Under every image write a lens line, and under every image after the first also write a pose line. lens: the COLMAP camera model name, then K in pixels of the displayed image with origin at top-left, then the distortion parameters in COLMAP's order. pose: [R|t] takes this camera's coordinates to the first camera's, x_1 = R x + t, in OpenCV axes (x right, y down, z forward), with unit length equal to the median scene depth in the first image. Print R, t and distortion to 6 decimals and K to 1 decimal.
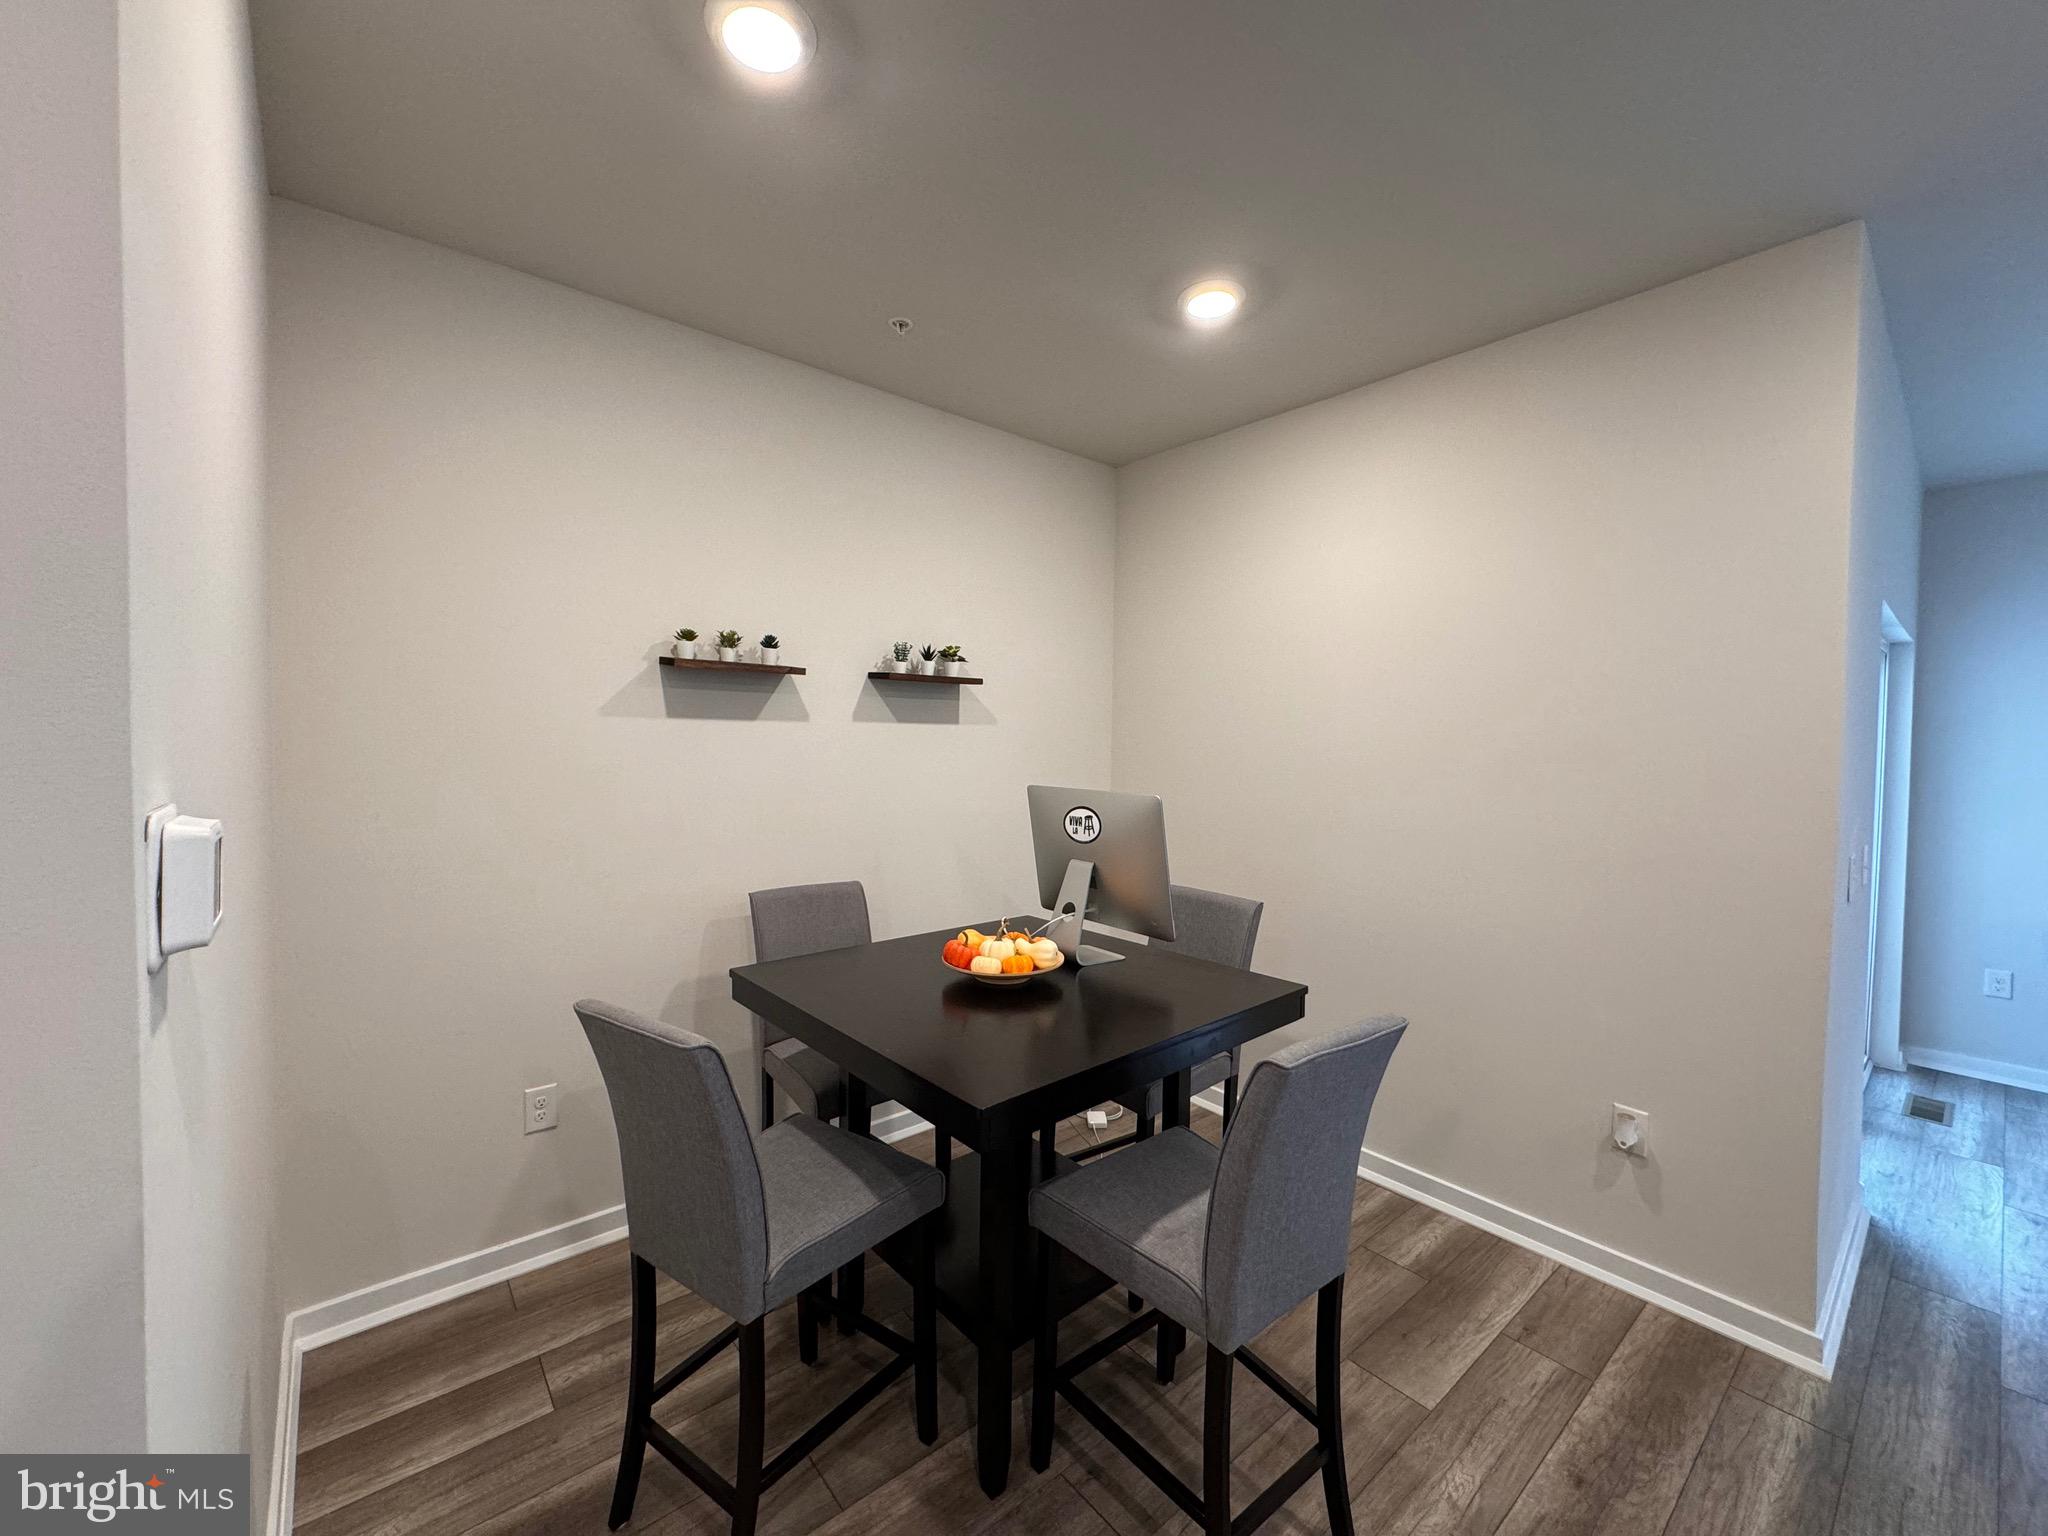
lens RADIAL K [[822.4, 0, 1026.2], [0, 822.4, 764.3], [0, 0, 1]] dist [0.026400, 0.000218]
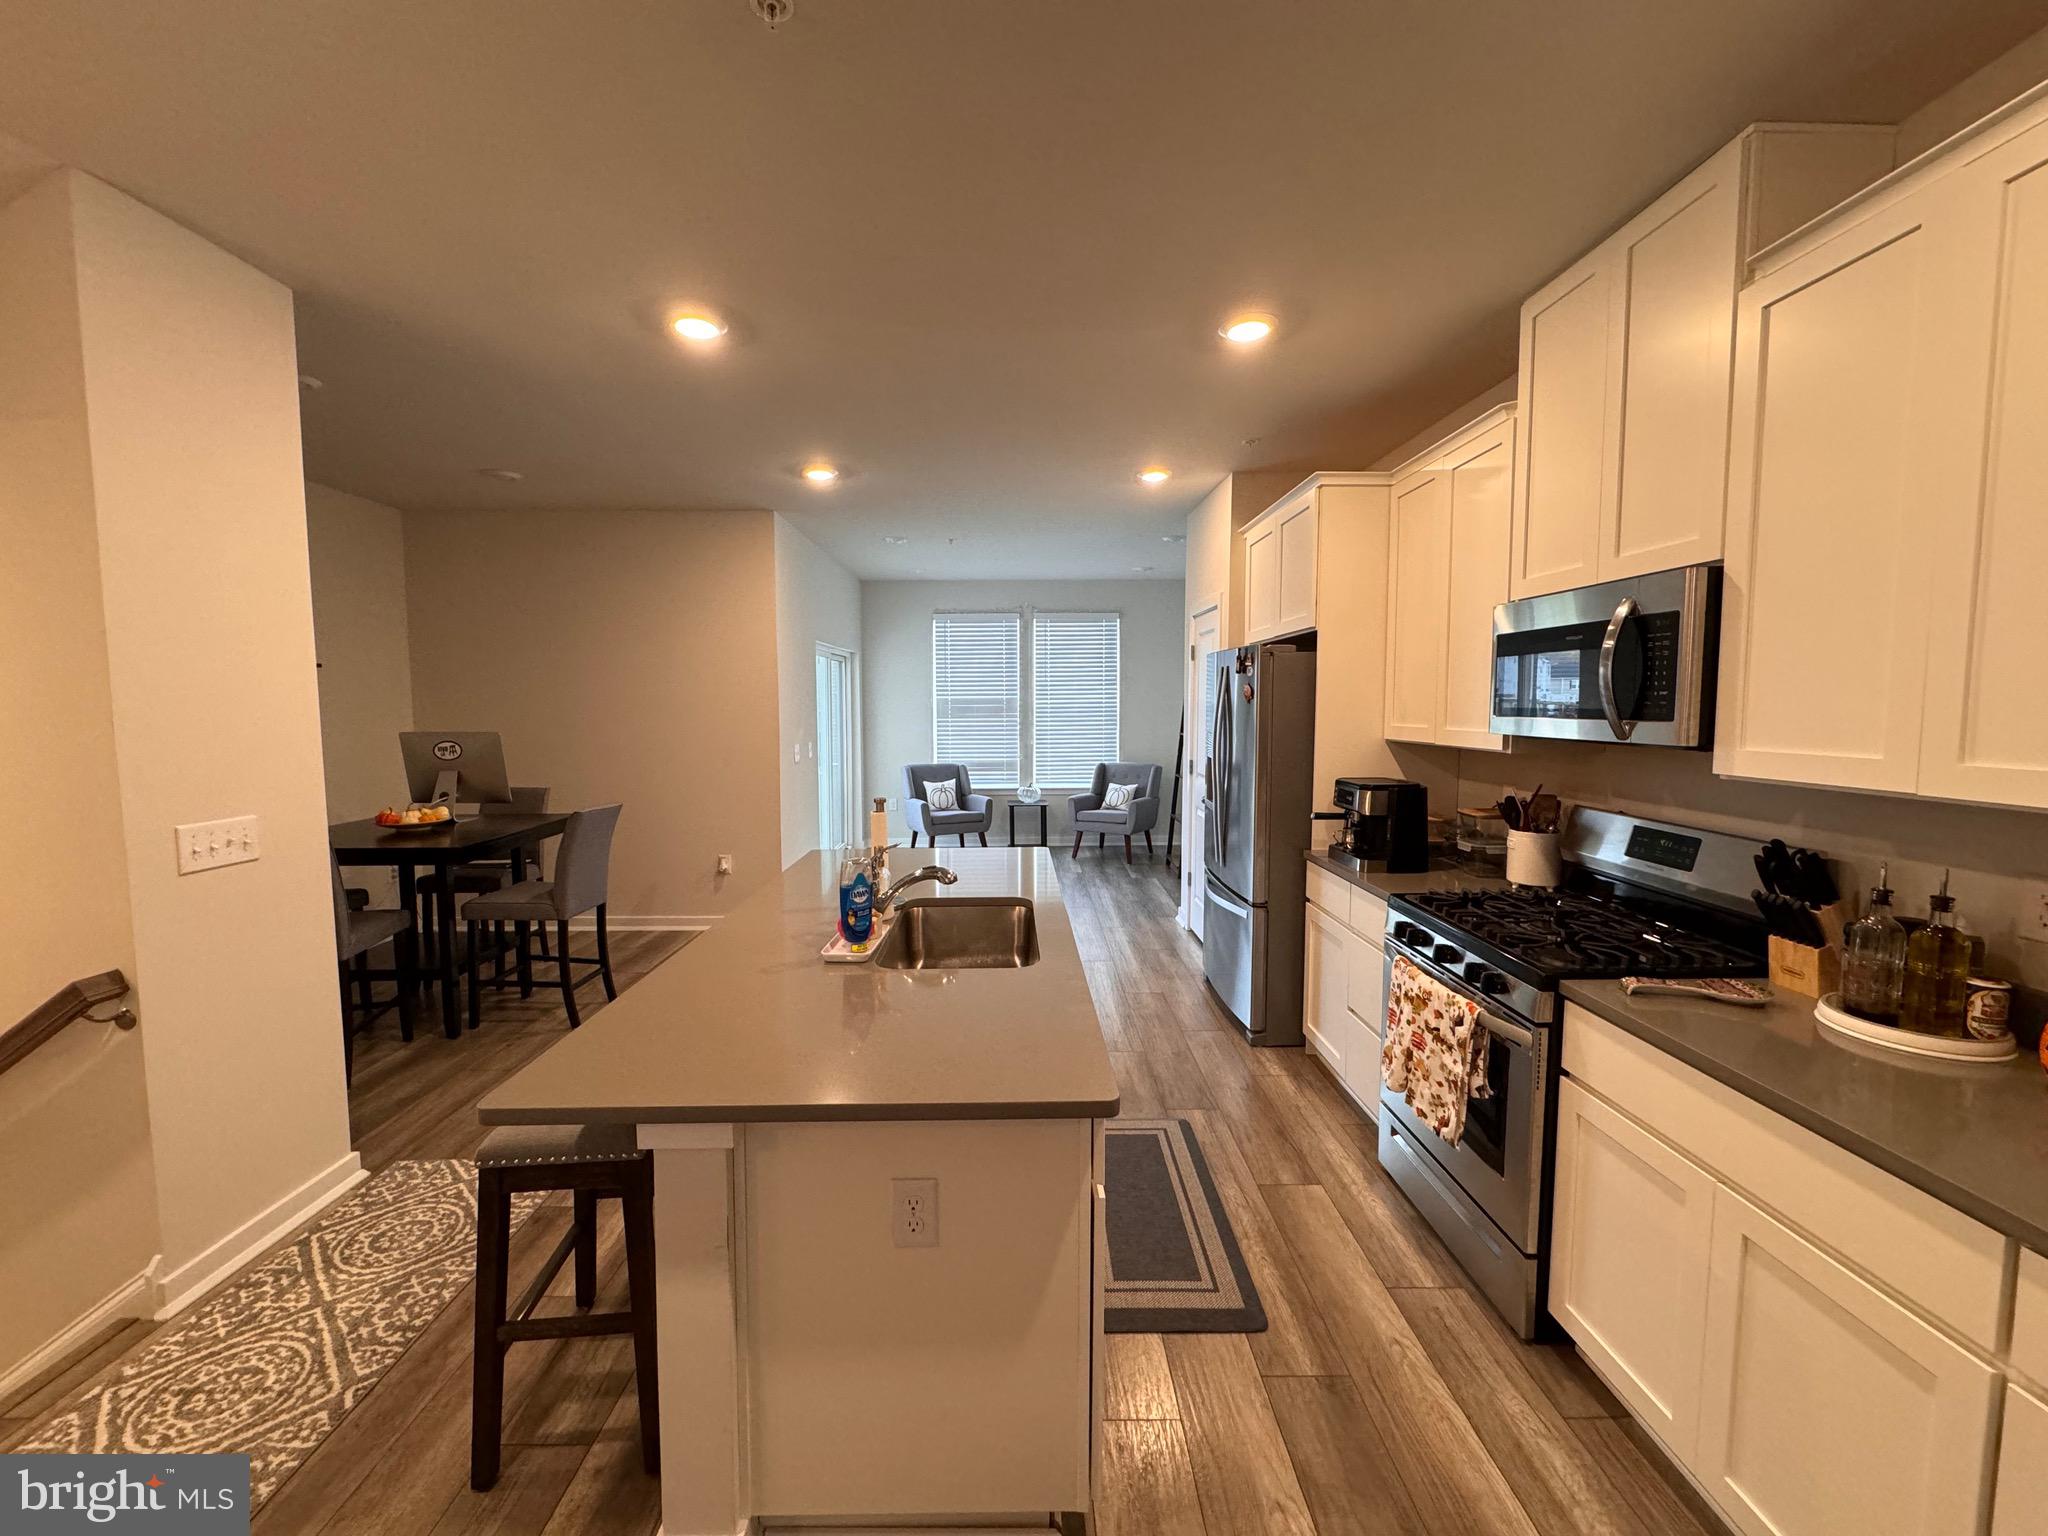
lens RADIAL K [[814.2, 0, 1021.7], [0, 814.2, 765.5], [0, 0, 1]] dist [-0.003206, 0.000466]
pose [[0.641896, -0.079965, 0.762611, -0.514691], [0.032231, 0.996482, 0.077359, 0.006207], [-0.766114, -0.025077, 0.642215, -1.207969]]
